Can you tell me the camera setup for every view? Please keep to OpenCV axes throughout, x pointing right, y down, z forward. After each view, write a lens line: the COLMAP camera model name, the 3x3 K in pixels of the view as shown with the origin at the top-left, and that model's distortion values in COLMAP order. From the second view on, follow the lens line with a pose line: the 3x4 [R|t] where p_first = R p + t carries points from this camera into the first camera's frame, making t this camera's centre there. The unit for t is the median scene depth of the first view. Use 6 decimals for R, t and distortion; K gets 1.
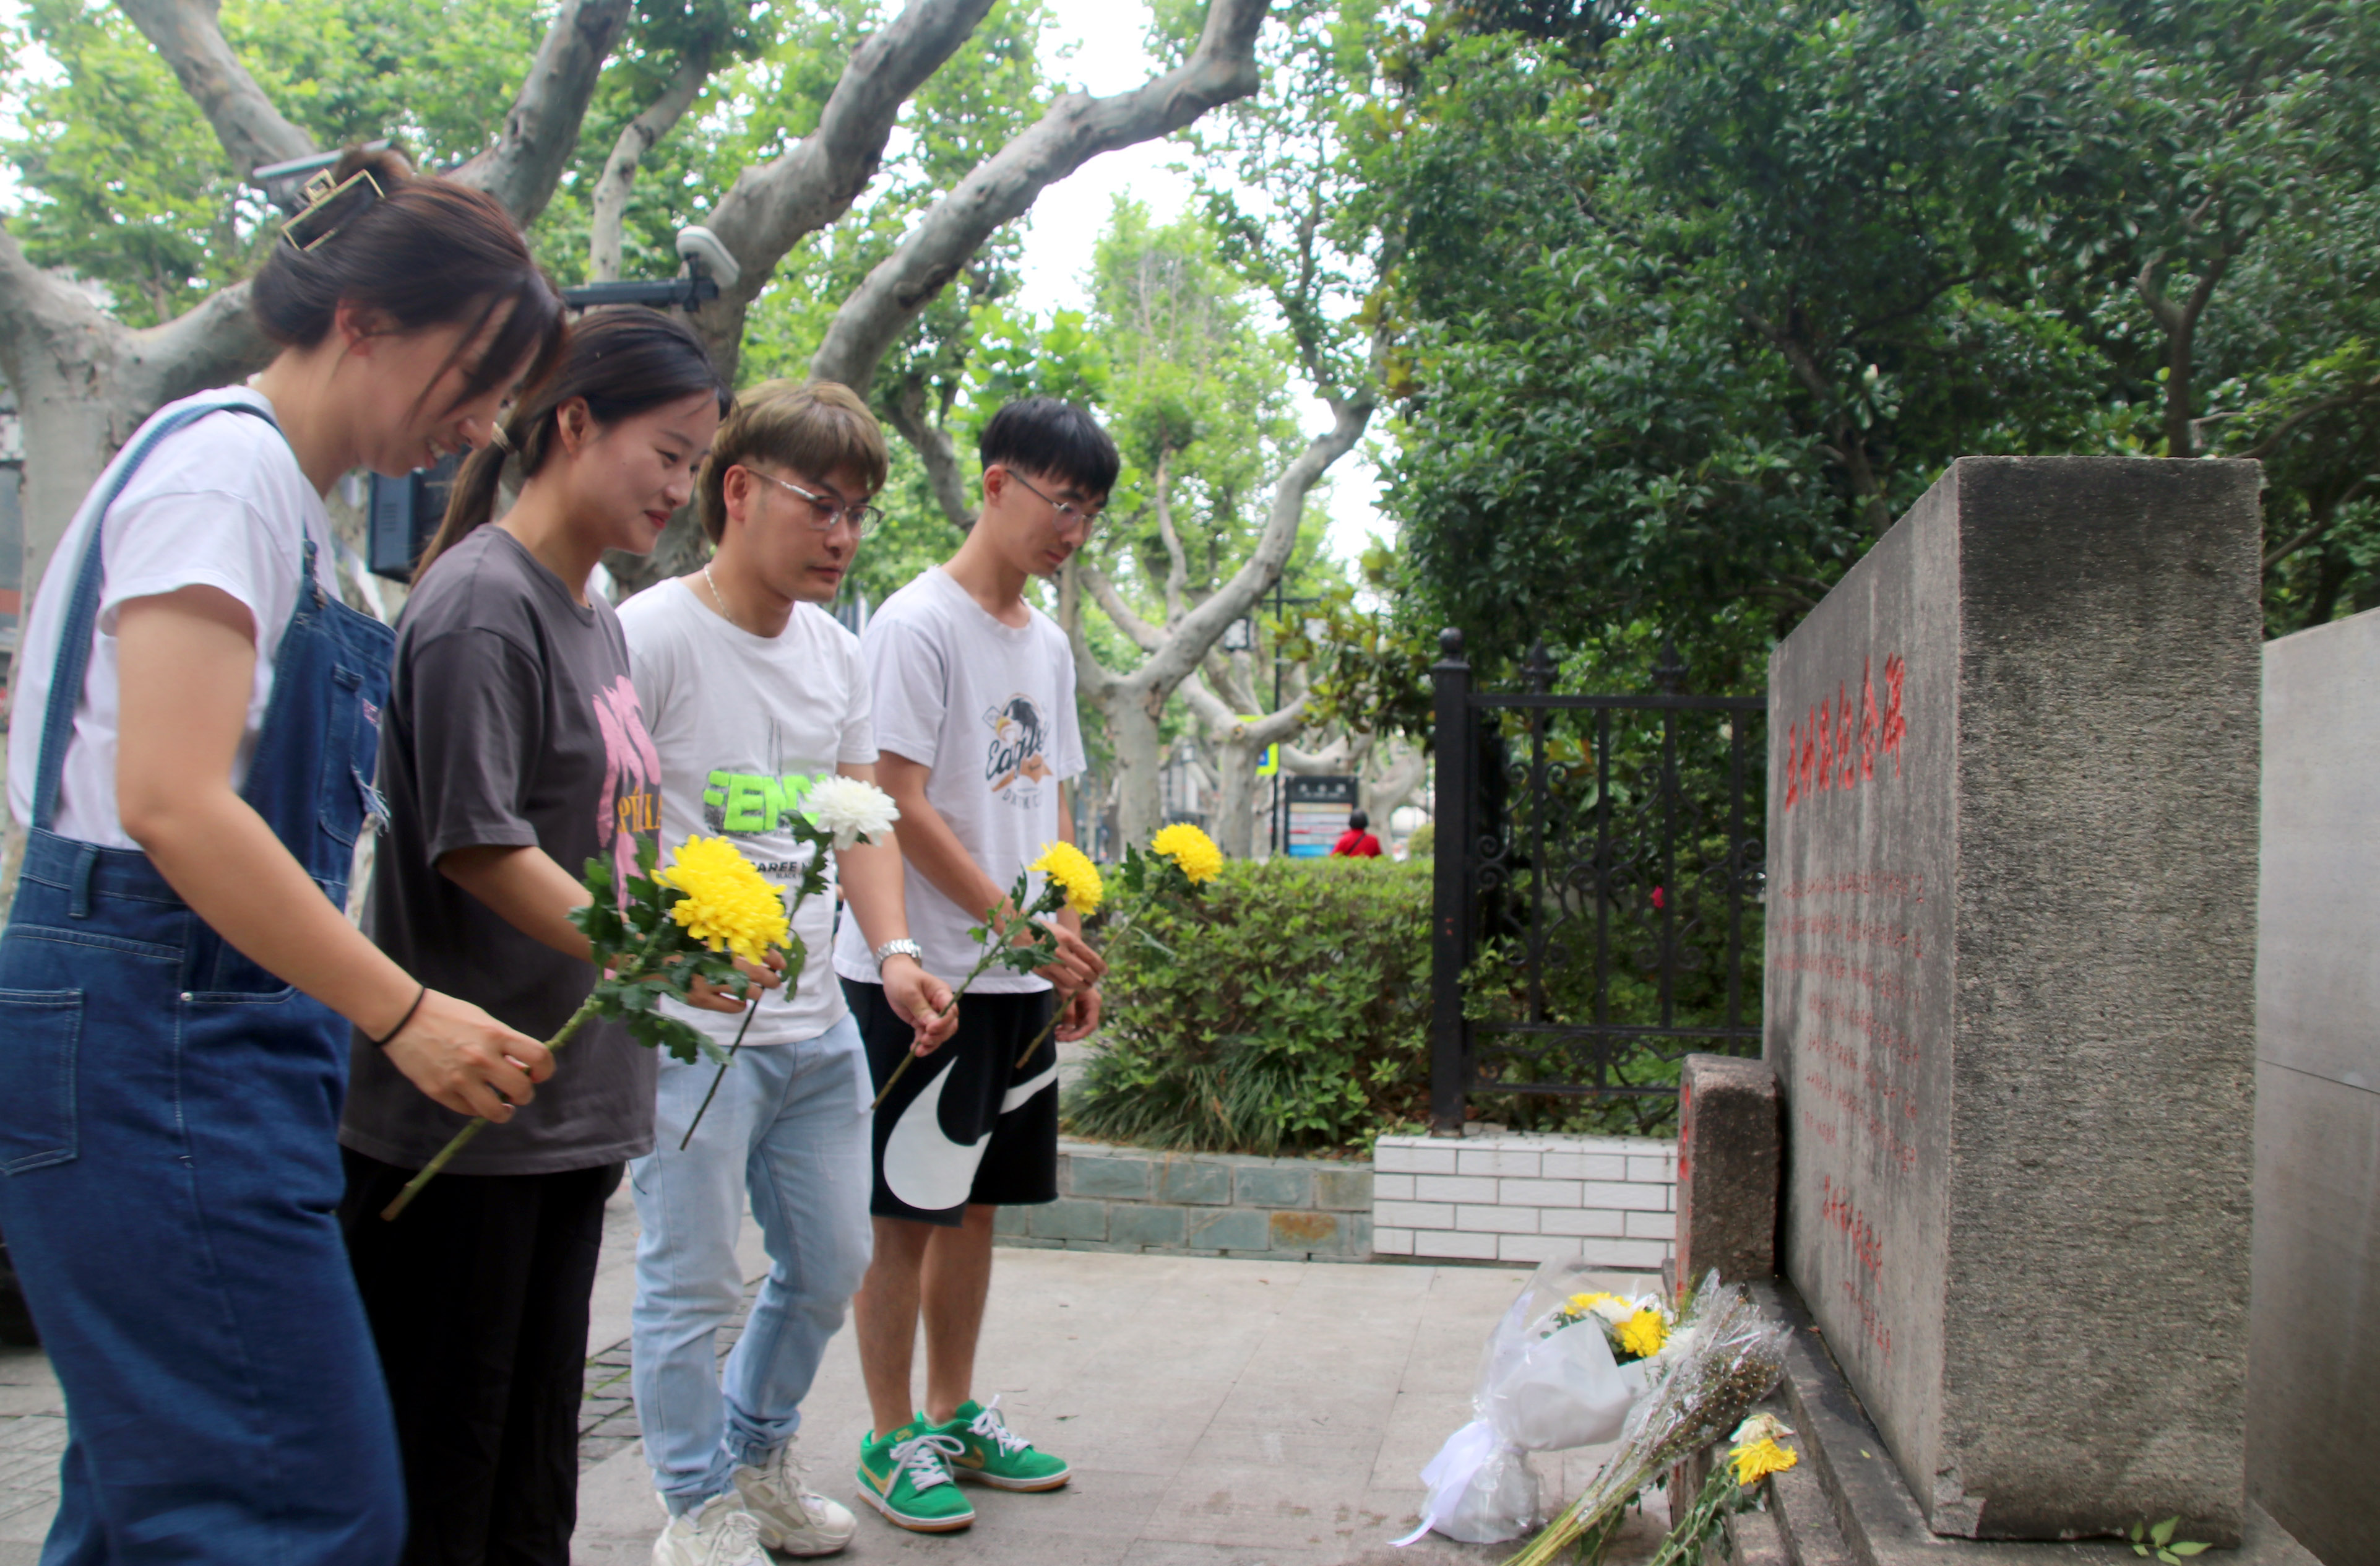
lens RADIAL K [[2052.0, 0, 1188.1], [0, 2052.0, 844.8], [0, 0, 1]] dist [-0.164288, 0.125851]
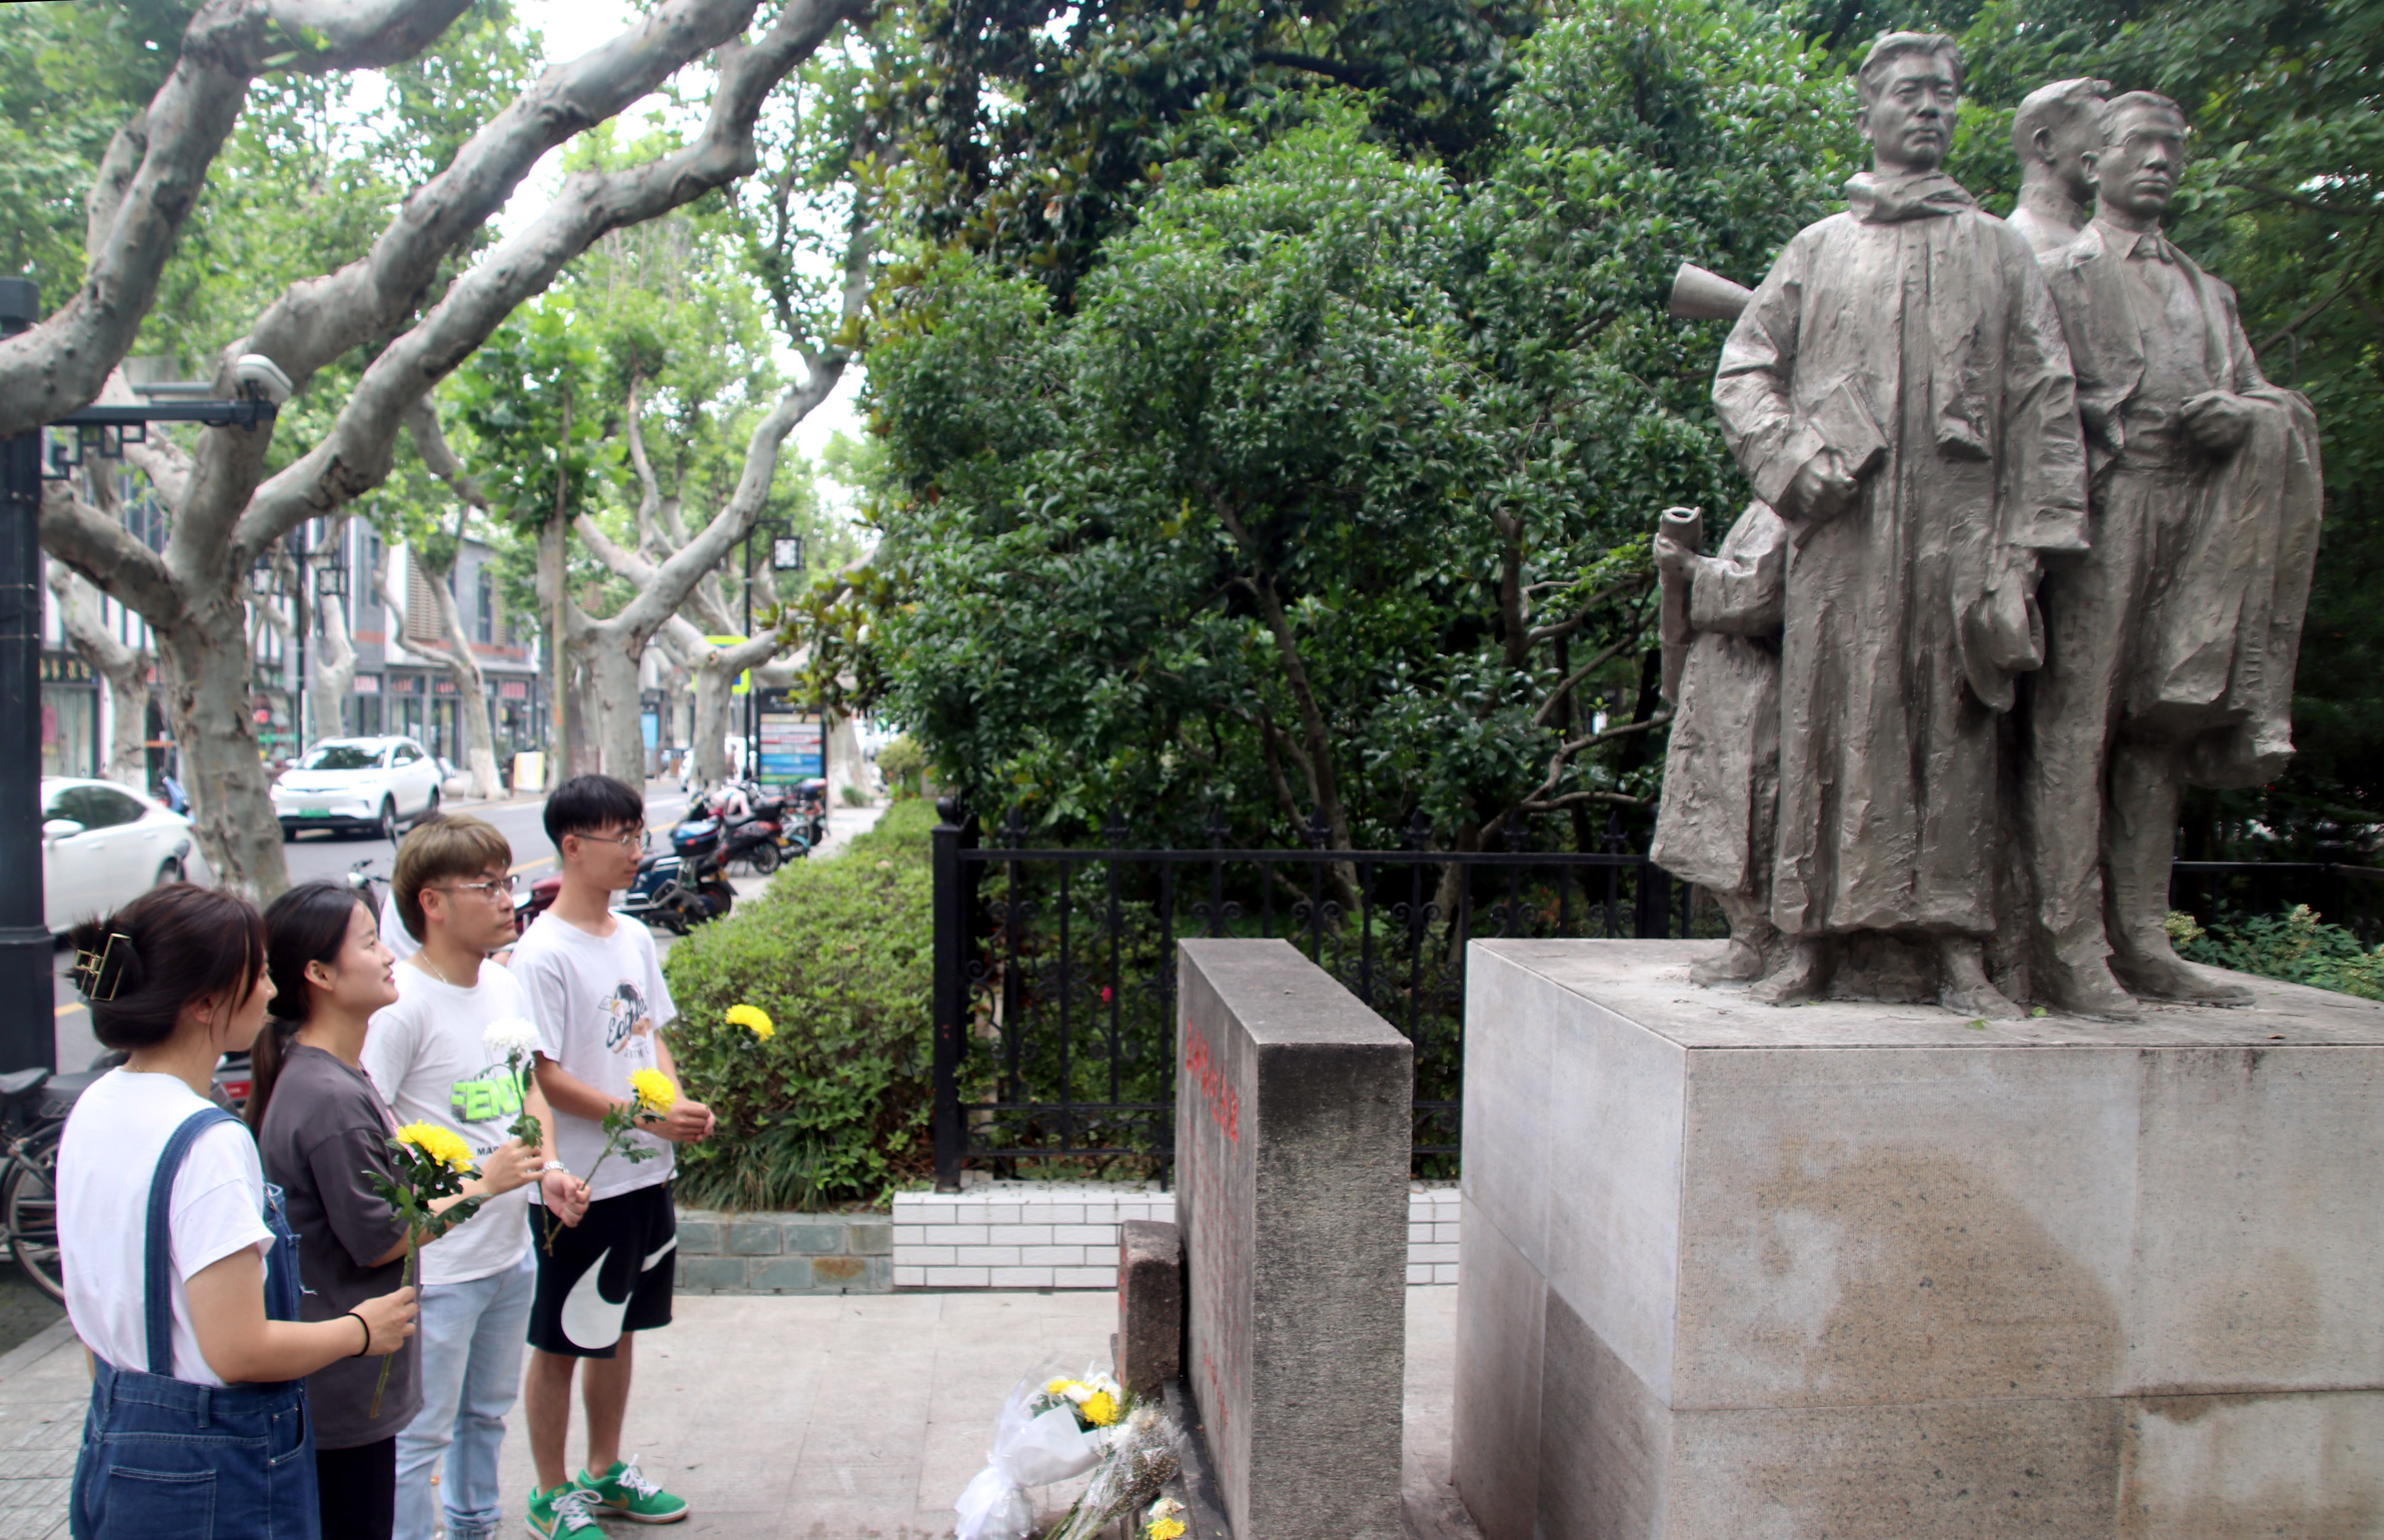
lens RADIAL K [[2141.1, 0, 1184.2], [0, 2141.1, 798.3], [0, 0, 1]] dist [-0.174950, 0.156043]
pose [[0.966677, -0.020863, 0.255147, -0.065403], [0.002527, 0.997403, 0.071982, -0.198150], [-0.255986, -0.068939, 0.964219, -0.313512]]
